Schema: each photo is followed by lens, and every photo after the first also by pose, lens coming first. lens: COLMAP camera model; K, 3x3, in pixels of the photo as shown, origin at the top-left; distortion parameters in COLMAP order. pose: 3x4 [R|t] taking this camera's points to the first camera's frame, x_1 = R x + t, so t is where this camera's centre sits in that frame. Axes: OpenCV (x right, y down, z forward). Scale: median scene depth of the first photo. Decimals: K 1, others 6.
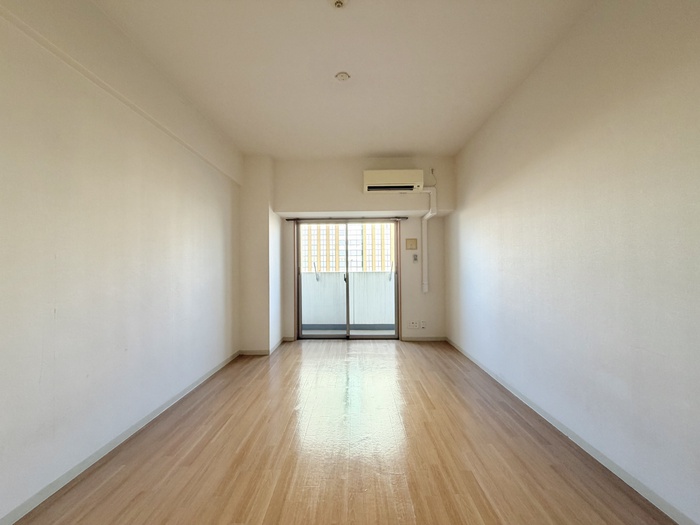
lens RADIAL K [[277.8, 0, 349.1], [0, 277.8, 263.7], [0, 0, 1]] dist [0.000119, -0.000295]
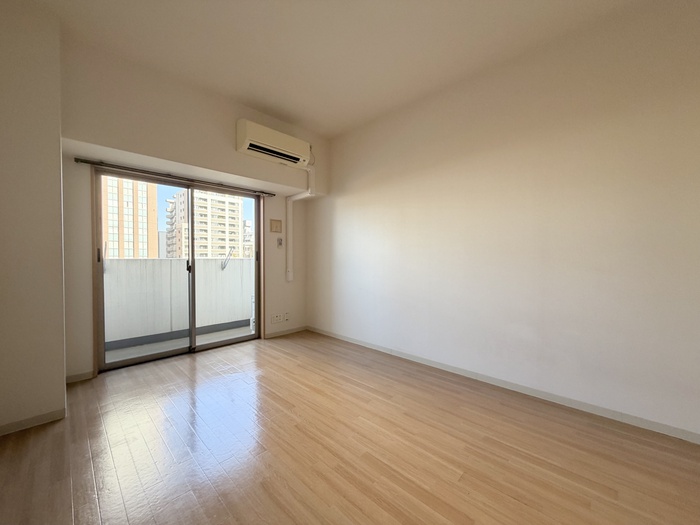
lens RADIAL K [[277.8, 0, 348.1], [0, 277.8, 261.3], [0, 0, 1]] dist [0.000119, -0.000295]
pose [[0.686327, -0.001964, 0.727290, -0.292231], [-0.015687, 0.999724, 0.017504, 0.024371], [-0.727124, -0.023422, 0.686107, 0.274530]]
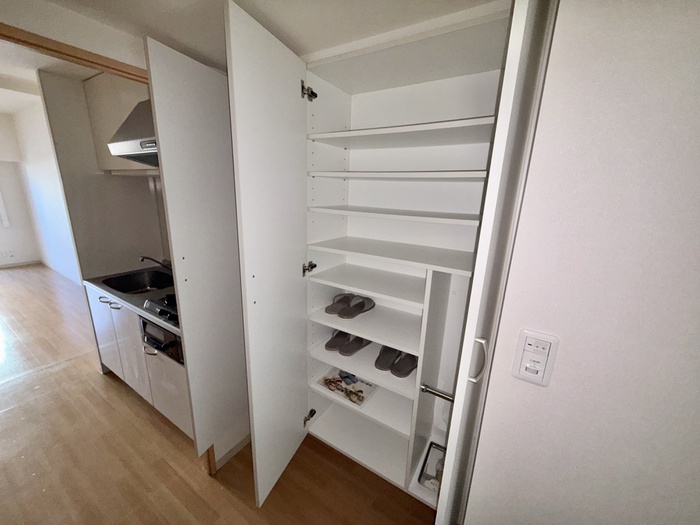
lens RADIAL K [[277.8, 0, 352.1], [0, 277.8, 258.4], [0, 0, 1]] dist [0.000119, -0.000295]
pose [[0.511419, -0.188893, 0.838314, 0.008288], [-0.049620, 0.967423, 0.248255, -0.155018], [-0.857898, -0.168560, 0.485386, -1.001219]]
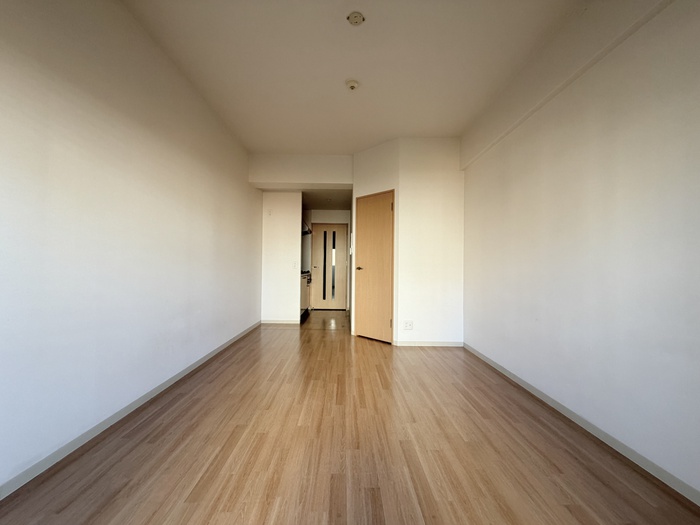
lens RADIAL K [[277.8, 0, 347.3], [0, 277.8, 262.2], [0, 0, 1]] dist [0.000119, -0.000295]
pose [[-0.999666, -0.006439, -0.025038, 0.014113], [-0.005625, 0.999459, -0.032420, 0.052940], [0.025234, -0.032268, -0.999161, 1.066768]]
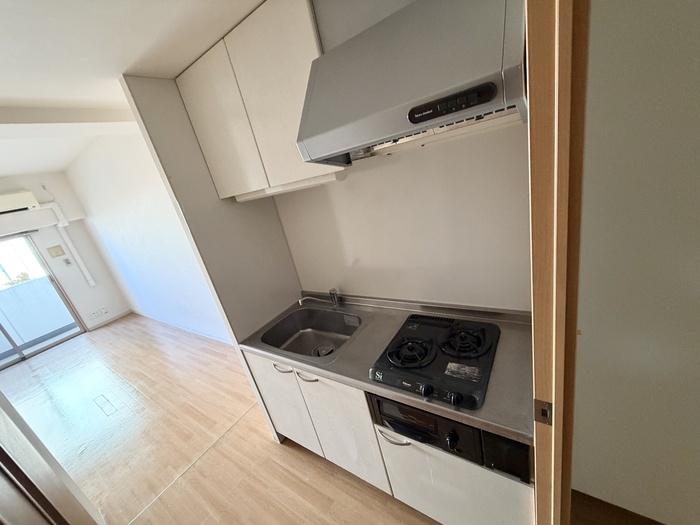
lens RADIAL K [[277.8, 0, 347.9], [0, 277.8, 263.2], [0, 0, 1]] dist [0.000119, -0.000295]
pose [[0.537411, -0.384995, 0.750312, 0.005316], [0.204887, 0.922661, 0.326679, -0.172984], [-0.818053, -0.021832, 0.574728, -0.654620]]
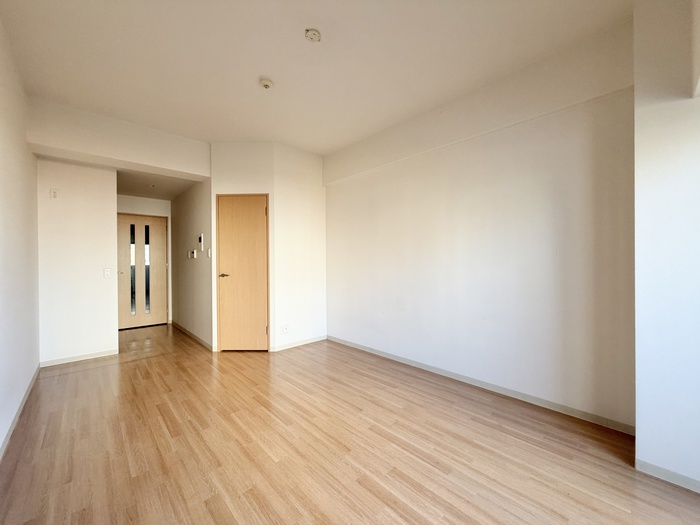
lens RADIAL K [[277.8, 0, 347.2], [0, 277.8, 262.1], [0, 0, 1]] dist [0.000119, -0.000295]
pose [[-0.716954, 0.010774, -0.697037, 0.296269], [0.022122, 0.999729, -0.007301, 0.013112], [0.696769, -0.020654, -0.716998, 0.975814]]
